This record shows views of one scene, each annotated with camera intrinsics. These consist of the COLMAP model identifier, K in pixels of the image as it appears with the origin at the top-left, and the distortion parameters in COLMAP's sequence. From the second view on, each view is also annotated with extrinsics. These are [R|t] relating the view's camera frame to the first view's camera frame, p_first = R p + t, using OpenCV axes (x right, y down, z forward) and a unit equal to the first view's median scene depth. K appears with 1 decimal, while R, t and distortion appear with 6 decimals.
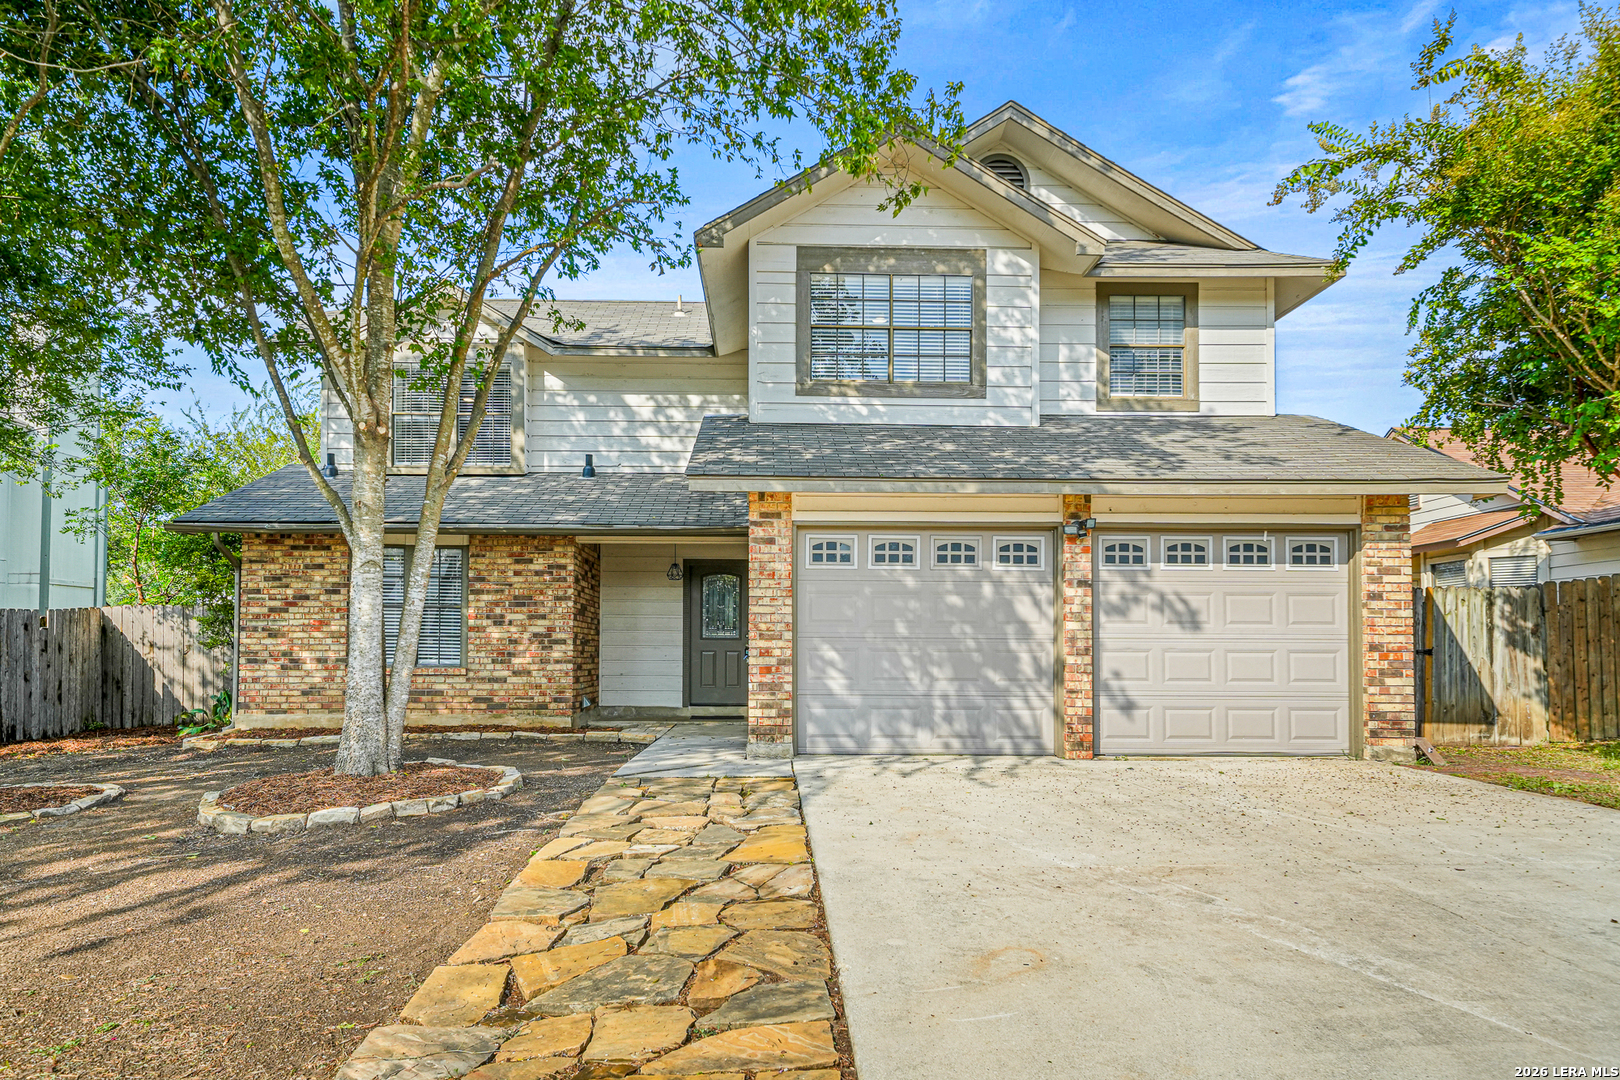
lens RADIAL K [[1015.7, 0, 784.7], [0, 1015.7, 589.2], [0, 0, 1]] dist [0.028722, 0.001115]
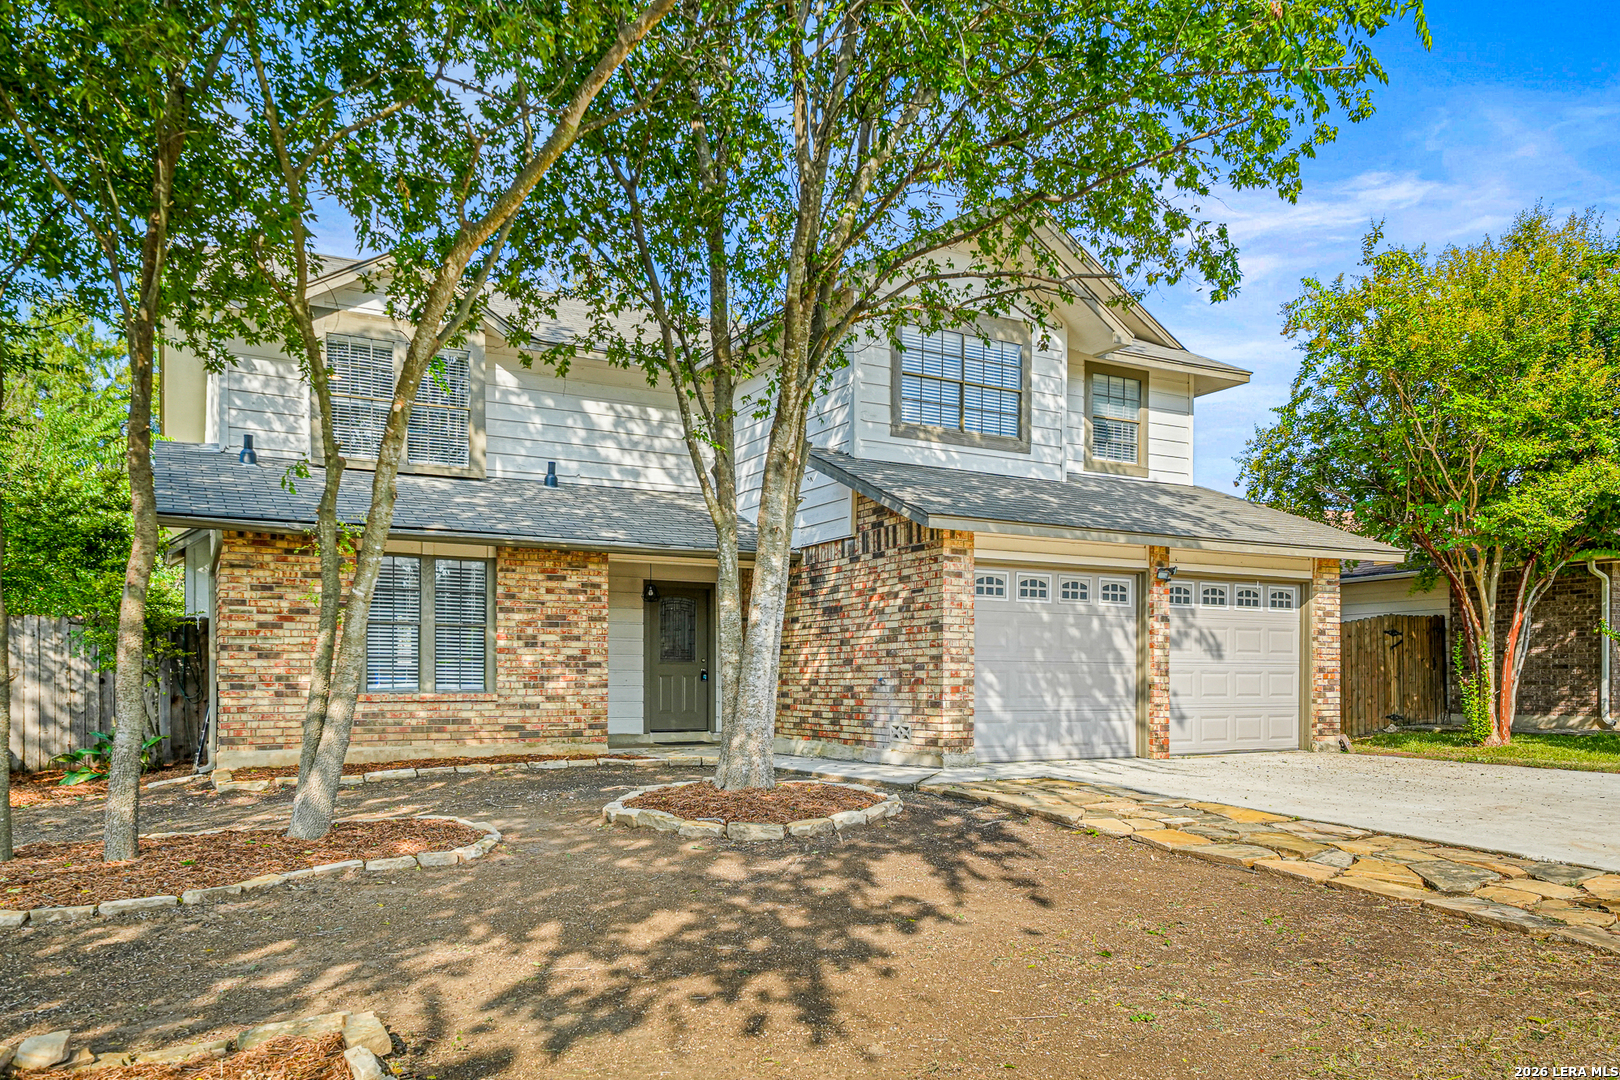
lens RADIAL K [[1142.5, 0, 808.1], [0, 1142.5, 634.1], [0, 0, 1]] dist [0.004400, 0.041999]
pose [[0.888675, 0.015699, 0.458269, -0.610717], [-0.024632, 0.999605, 0.013524, 0.004340], [-0.457875, -0.023307, 0.888711, -0.037482]]
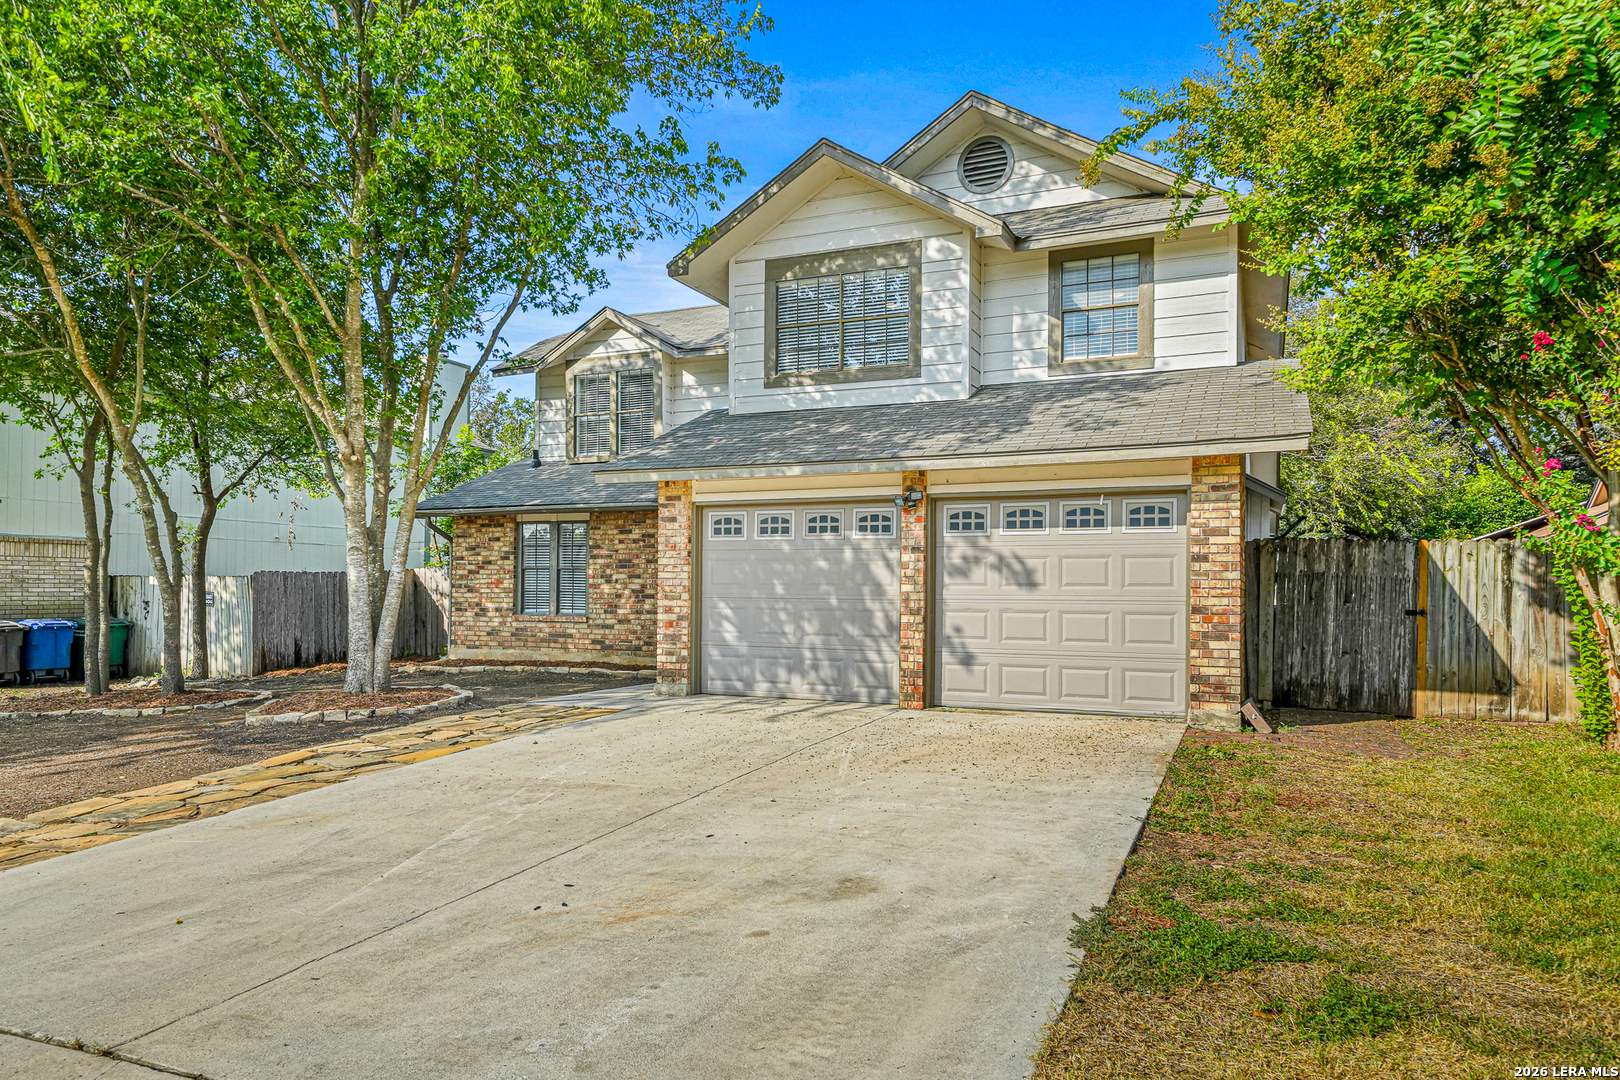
lens RADIAL K [[1004.2, 0, 810.0], [0, 1004.2, 540.0], [0, 0, 1]] dist [0.017577, -0.000055]
pose [[0.910077, -0.019631, -0.413973, 0.529458], [0.023160, 0.999726, 0.003506, -0.018840], [0.413791, -0.012778, 0.910282, -0.031089]]
